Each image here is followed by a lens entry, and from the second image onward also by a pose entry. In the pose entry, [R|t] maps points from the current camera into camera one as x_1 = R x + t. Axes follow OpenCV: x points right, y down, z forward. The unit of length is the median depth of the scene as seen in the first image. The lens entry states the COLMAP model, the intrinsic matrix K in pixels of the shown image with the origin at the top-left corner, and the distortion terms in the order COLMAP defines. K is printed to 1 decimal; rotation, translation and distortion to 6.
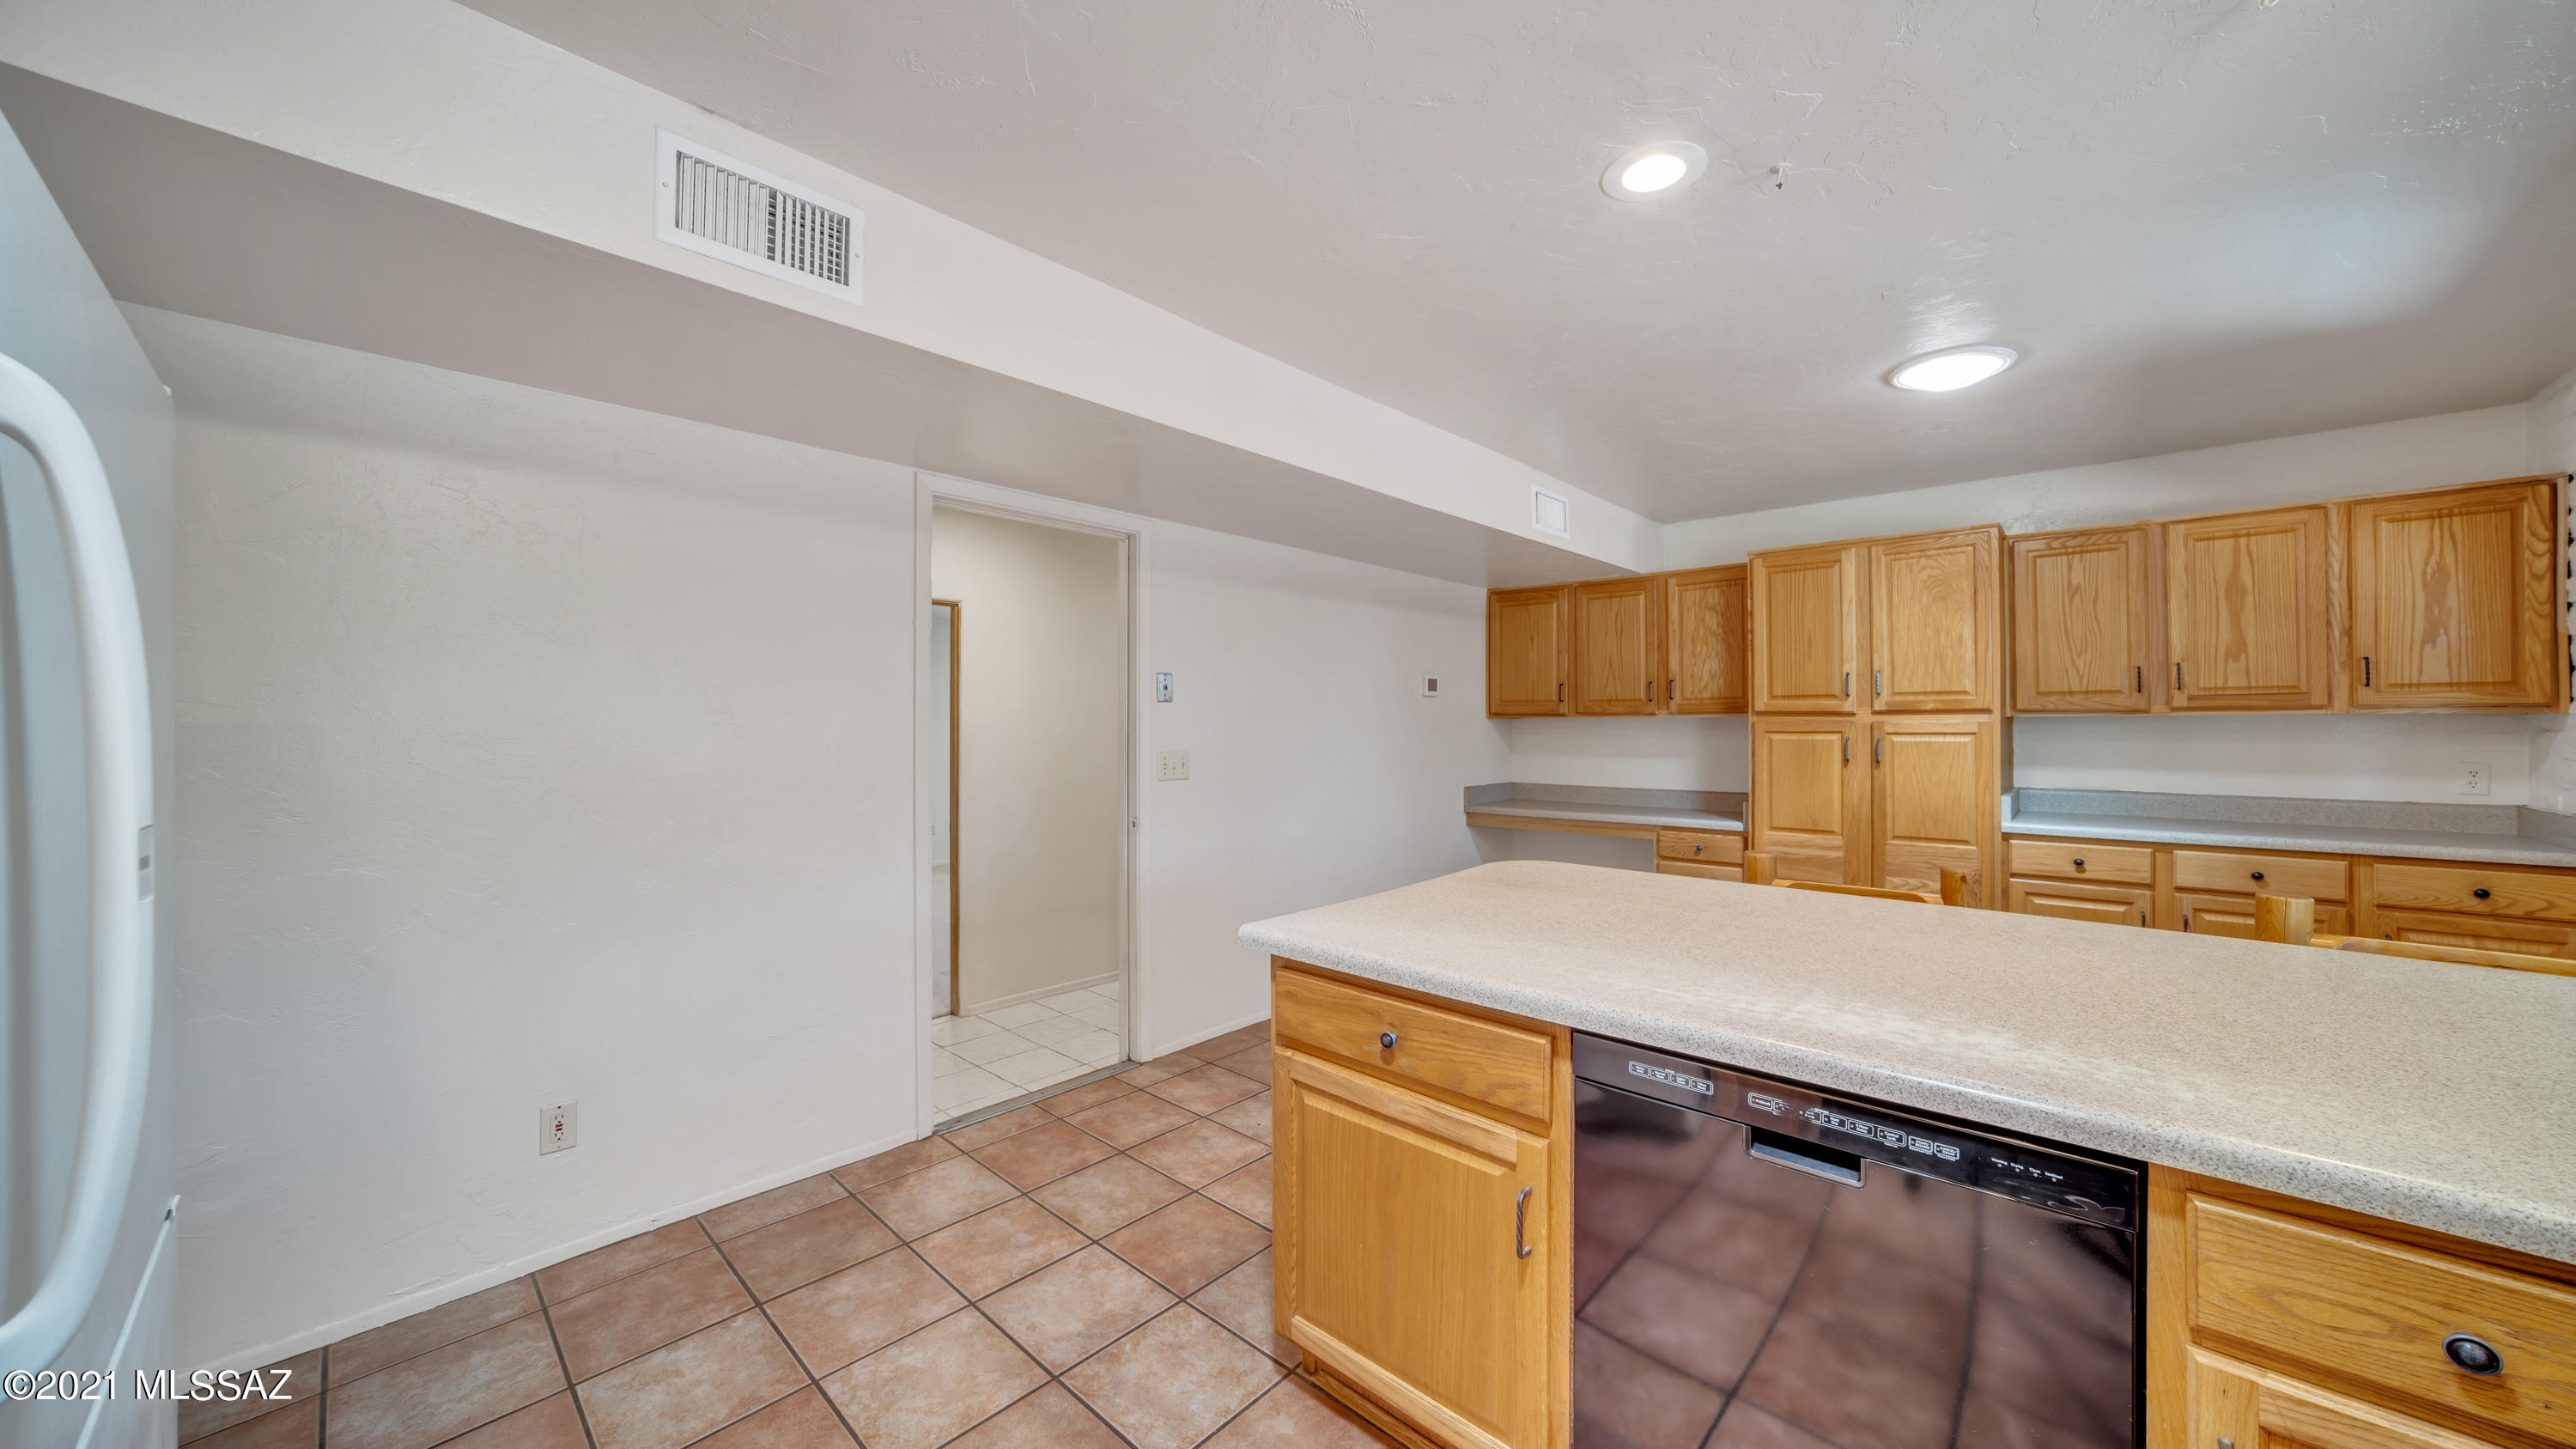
lens RADIAL K [[889.6, 0, 1279.6], [0, 889.6, 718.9], [0, 0, 1]] dist [-0.013622, -0.000070]
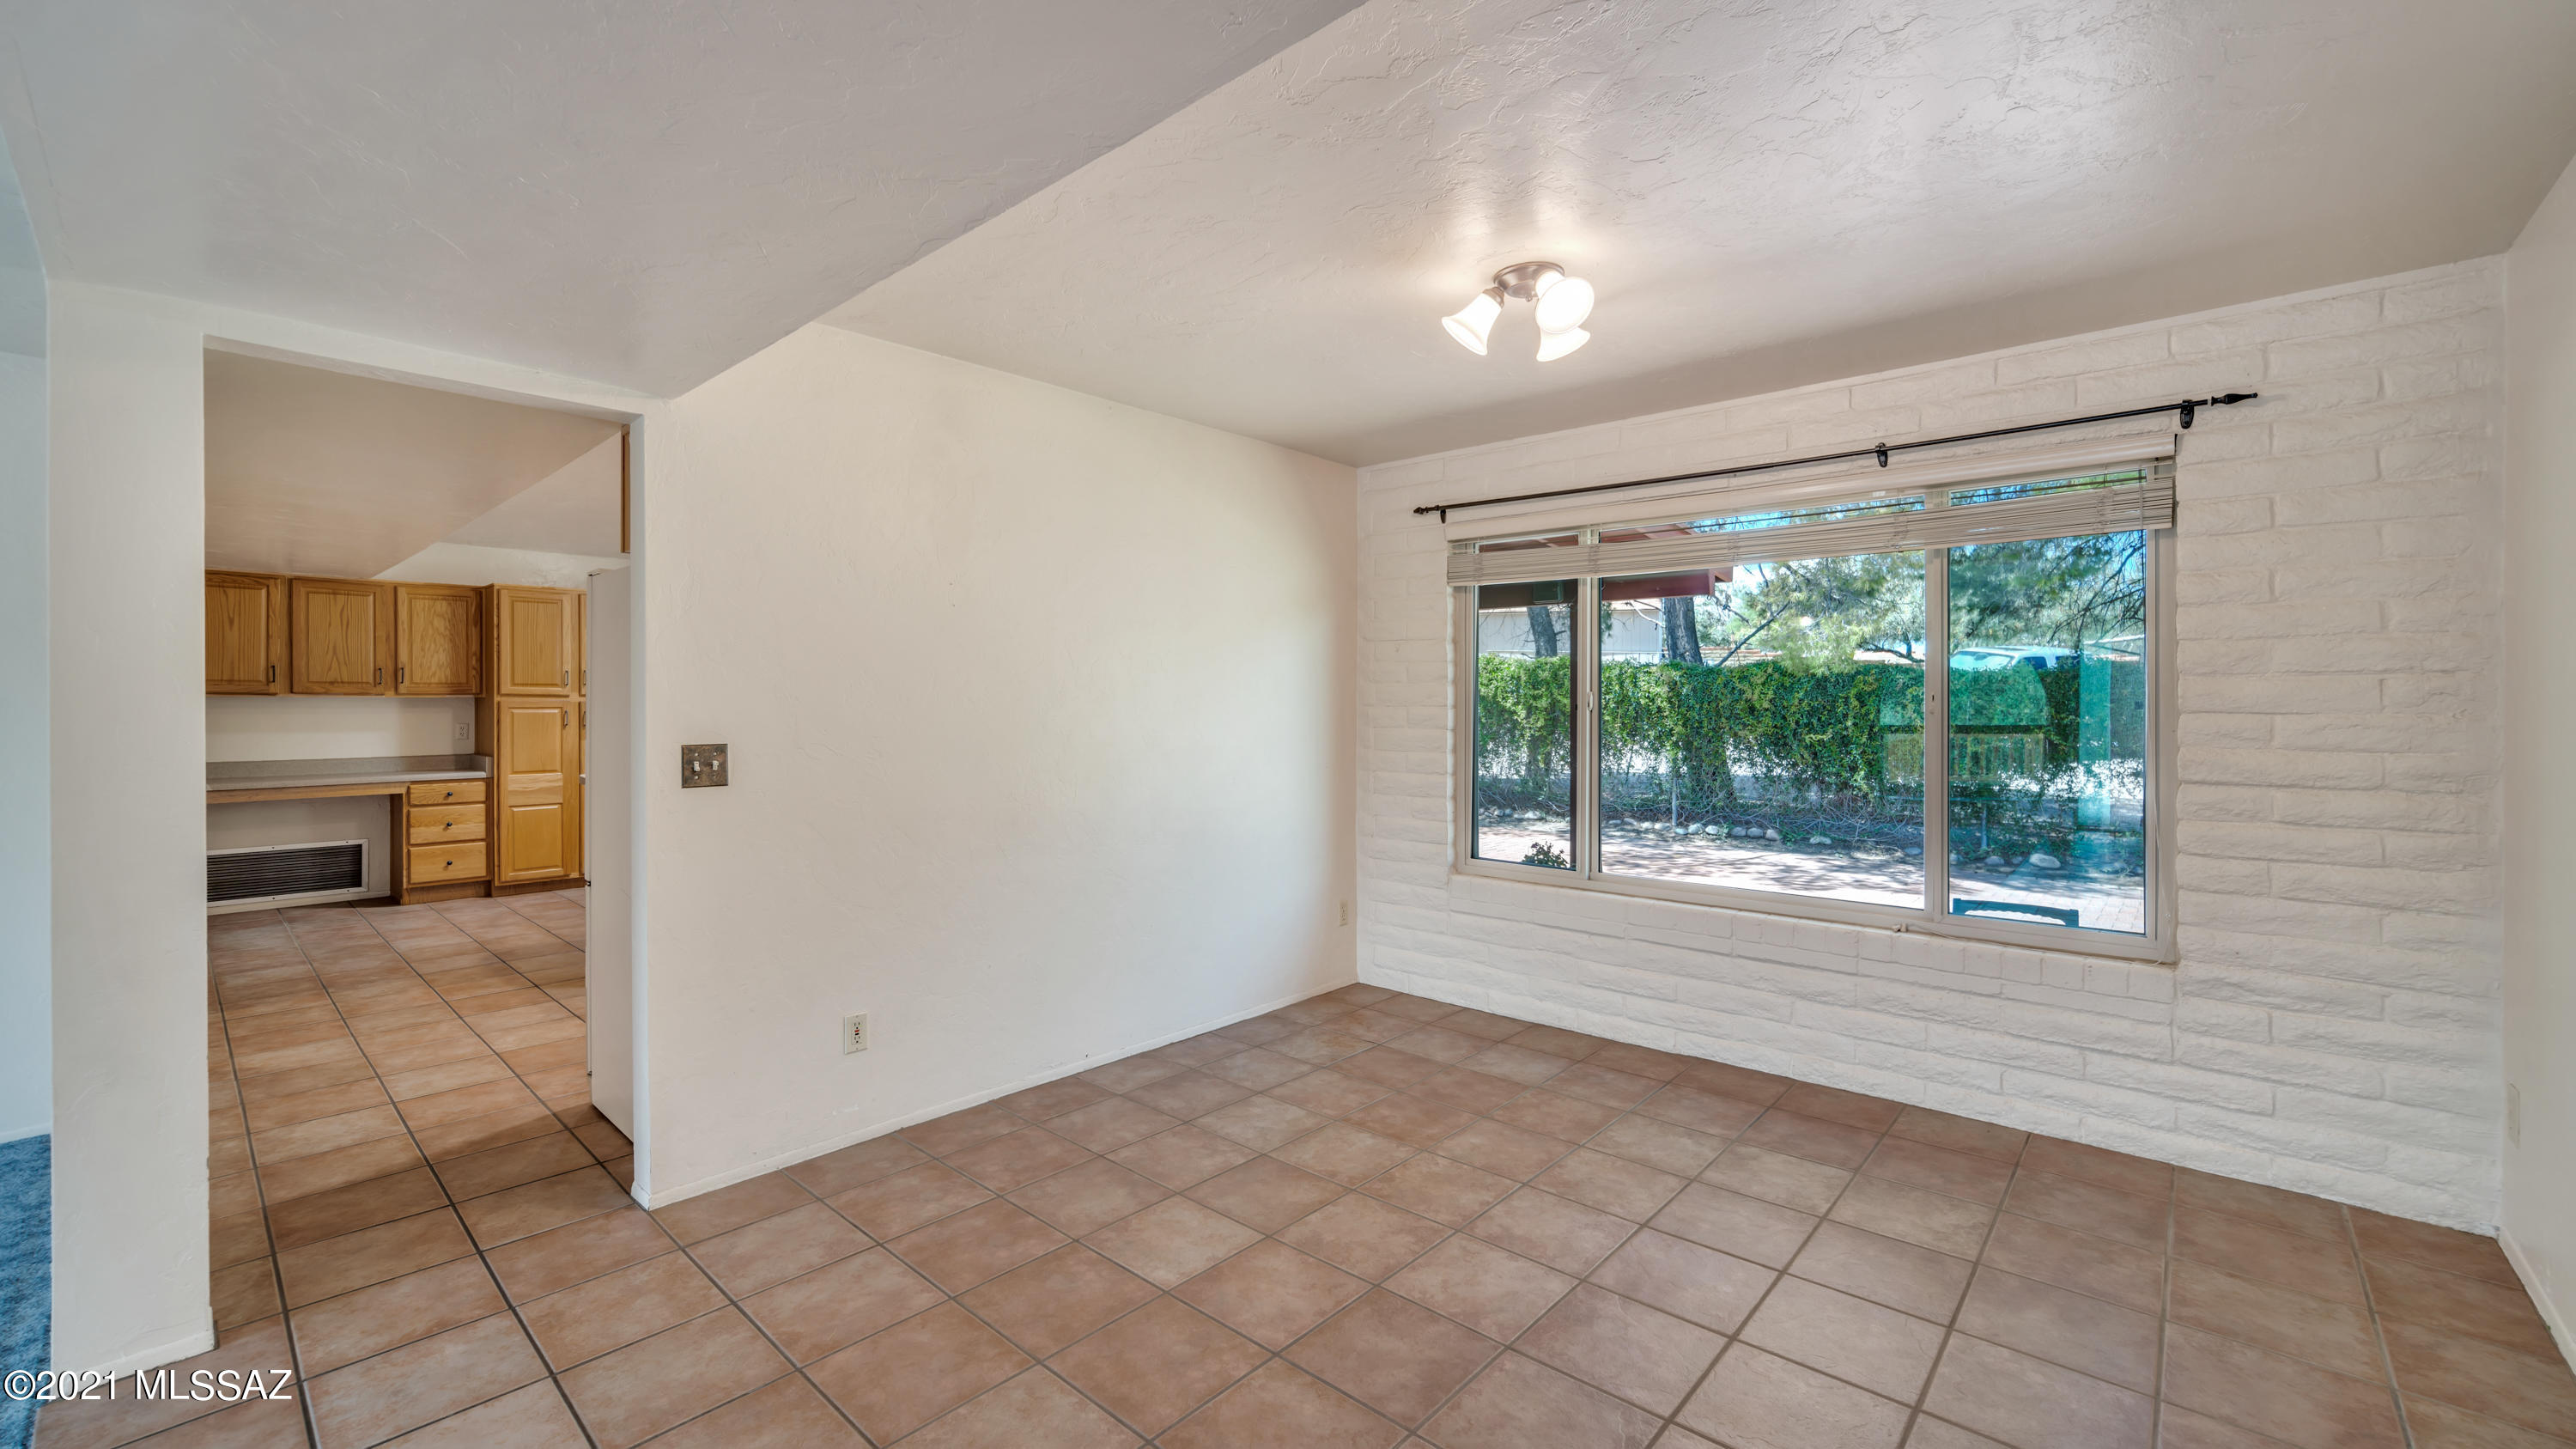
lens RADIAL K [[1015.3, 0, 1302.2], [0, 1015.3, 702.4], [0, 0, 1]] dist [-0.019360, 0.000136]
pose [[-0.031777, 0.002261, 0.999492, -1.323285], [-0.006770, 0.999974, -0.002478, 0.001012], [-0.999472, -0.006845, -0.031761, -0.308244]]
